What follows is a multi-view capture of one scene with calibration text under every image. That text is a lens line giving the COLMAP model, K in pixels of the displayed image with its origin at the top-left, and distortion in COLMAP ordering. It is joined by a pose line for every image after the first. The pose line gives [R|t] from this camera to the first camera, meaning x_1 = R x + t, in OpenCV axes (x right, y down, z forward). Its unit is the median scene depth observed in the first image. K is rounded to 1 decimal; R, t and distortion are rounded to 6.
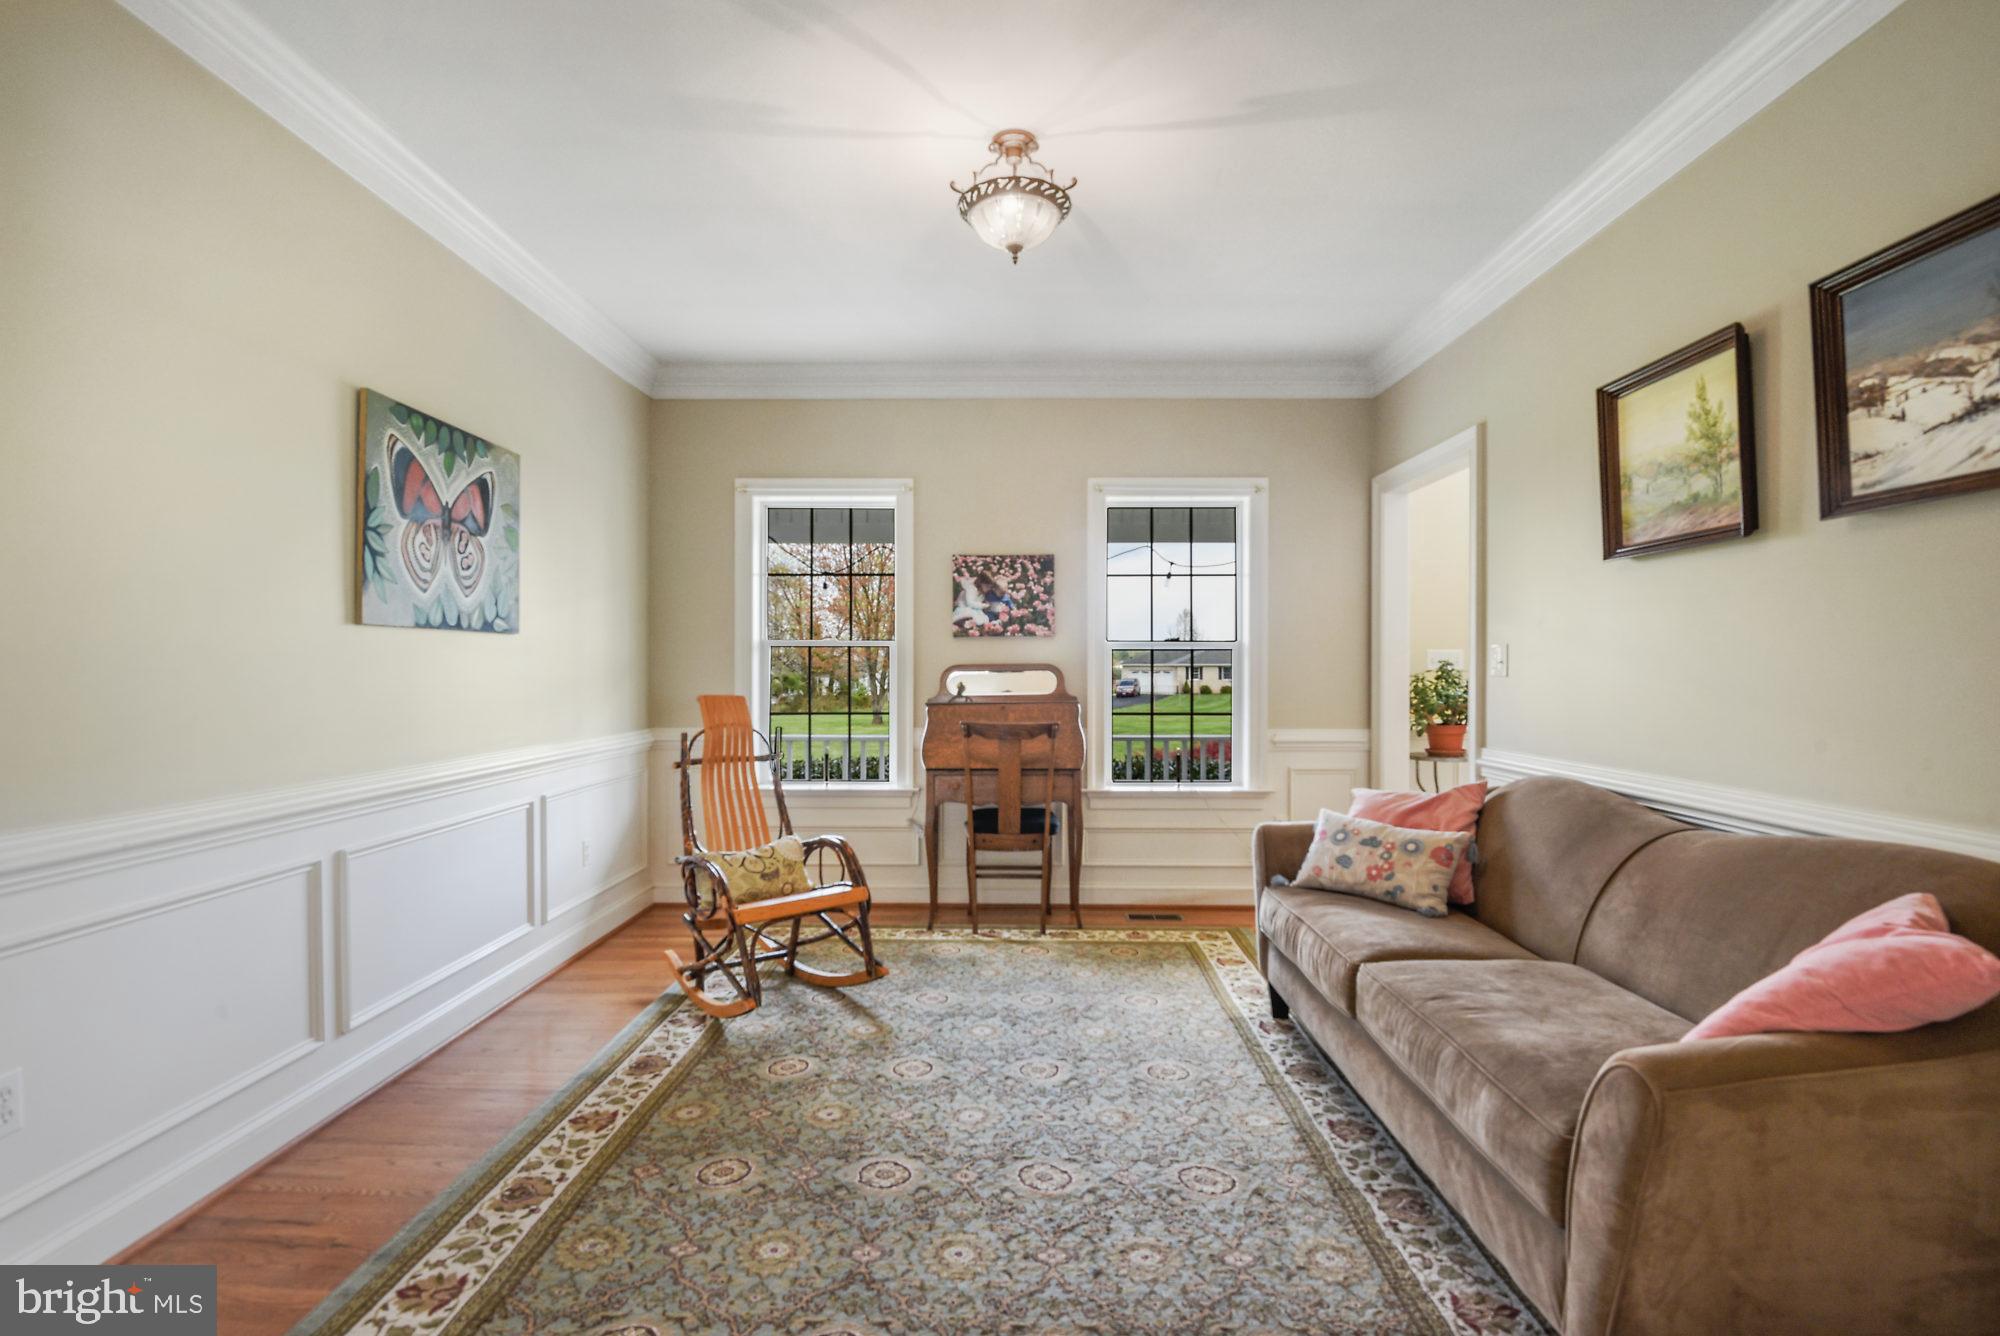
lens RADIAL K [[963.2, 0, 1007.8], [0, 963.2, 660.5], [0, 0, 1]] dist [-0.035125, -0.001017]
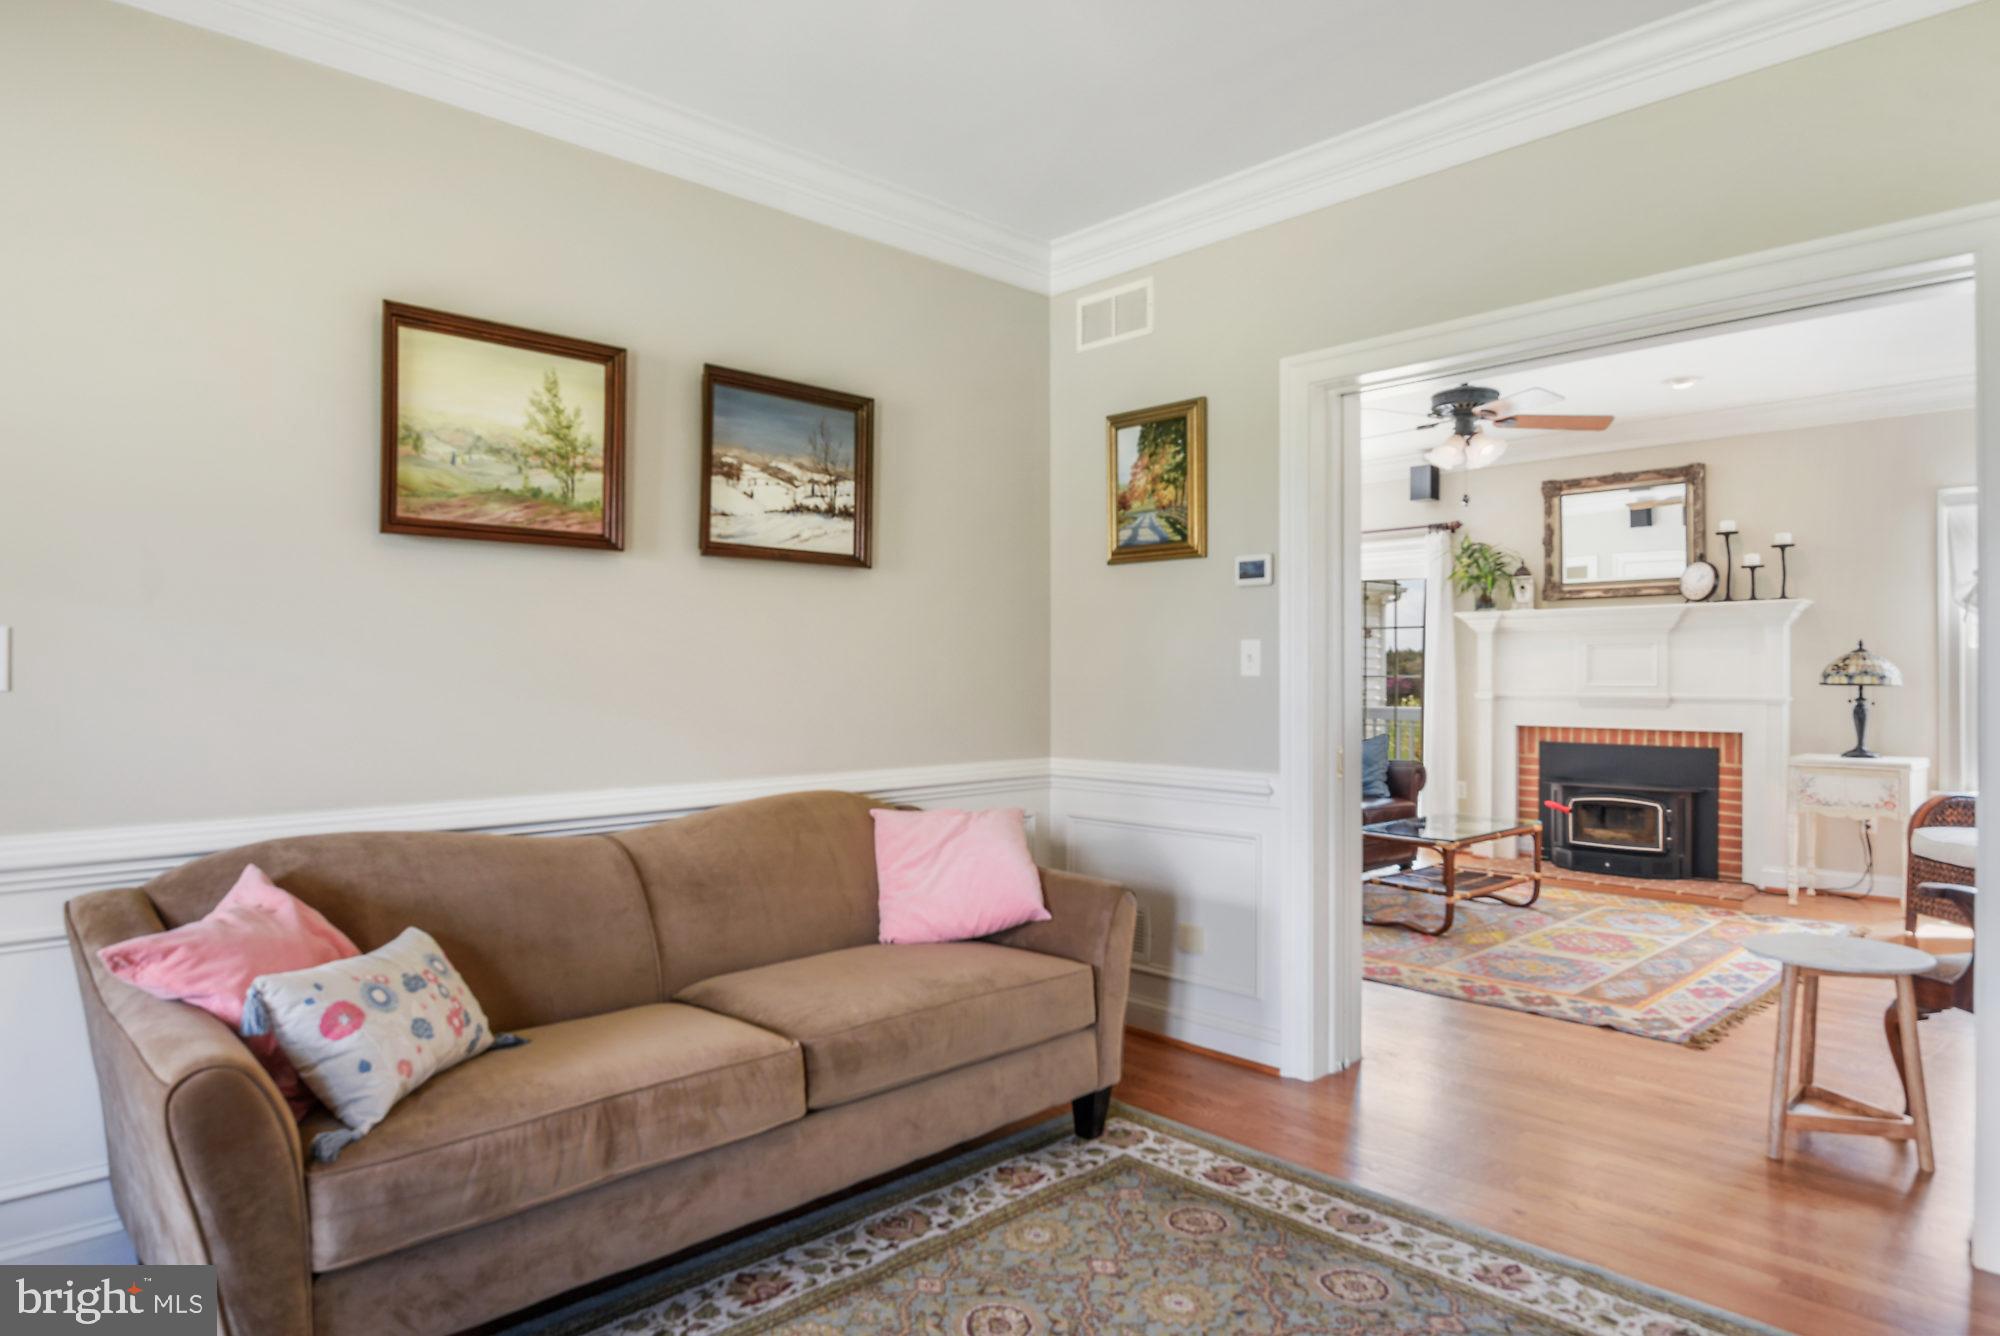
lens RADIAL K [[1170.0, 0, 991.6], [0, 1170.0, 675.3], [0, 0, 1]] dist [-0.007906, -0.001240]
pose [[-0.698849, -0.002523, 0.715265, -0.440766], [-0.005730, 0.999981, -0.002072, 0.009444], [-0.715247, -0.005547, -0.698850, 1.554516]]
